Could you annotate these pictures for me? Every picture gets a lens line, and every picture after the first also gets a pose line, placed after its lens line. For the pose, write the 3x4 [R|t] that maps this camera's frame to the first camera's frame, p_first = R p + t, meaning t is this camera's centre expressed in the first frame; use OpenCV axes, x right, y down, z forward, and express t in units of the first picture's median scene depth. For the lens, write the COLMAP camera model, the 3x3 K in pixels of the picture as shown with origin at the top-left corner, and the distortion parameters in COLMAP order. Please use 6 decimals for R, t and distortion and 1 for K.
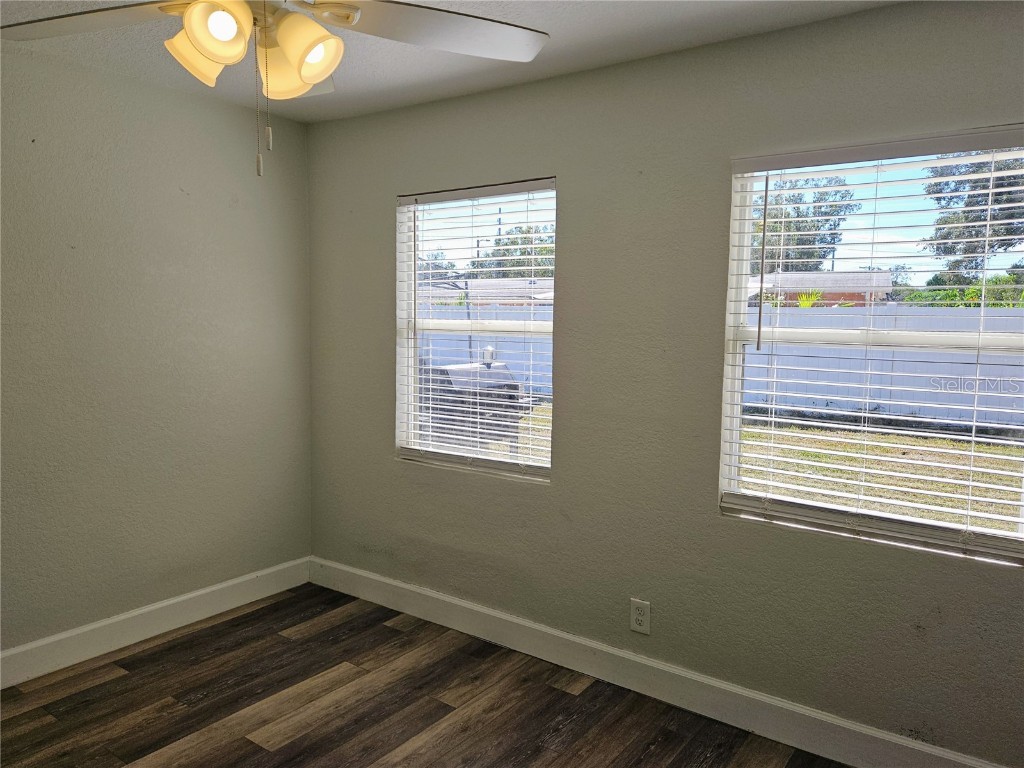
lens RADIAL K [[709.5, 0, 517.2], [0, 709.5, 390.3], [0, 0, 1]] dist [0.090438, -0.084783]
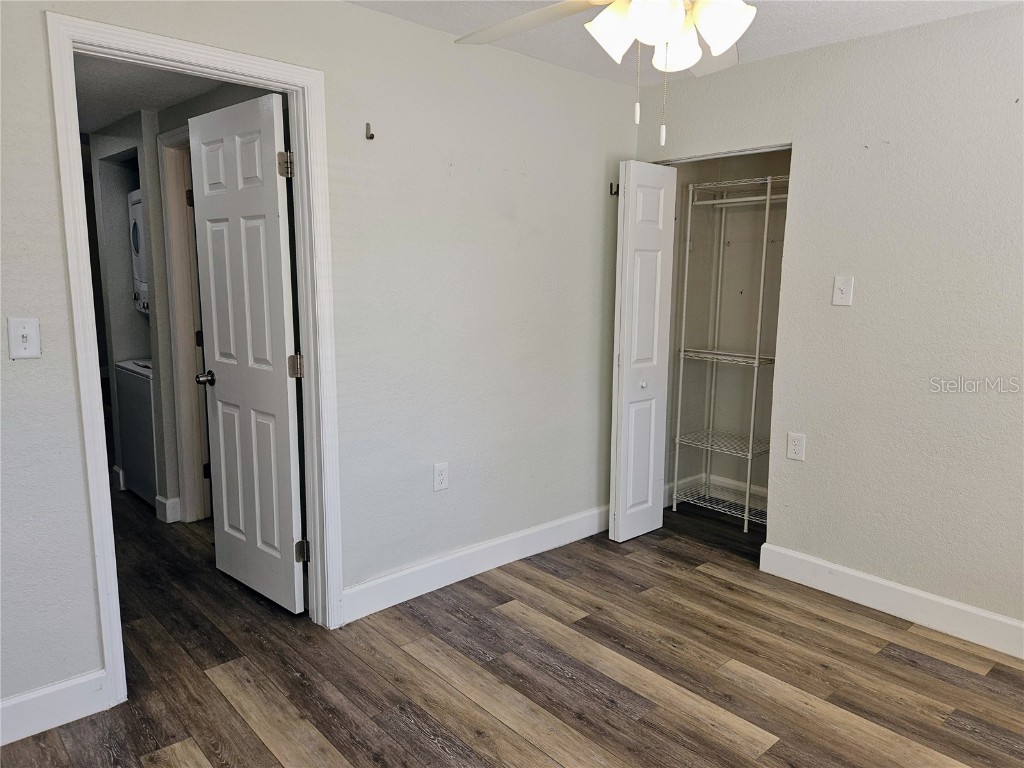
lens RADIAL K [[709.5, 0, 517.2], [0, 709.5, 390.3], [0, 0, 1]] dist [0.090438, -0.084783]
pose [[-0.207810, 0.132322, -0.969178, 0.435865], [-0.110633, 0.981271, 0.157695, -0.039766], [0.971893, 0.139994, -0.189278, 0.582189]]
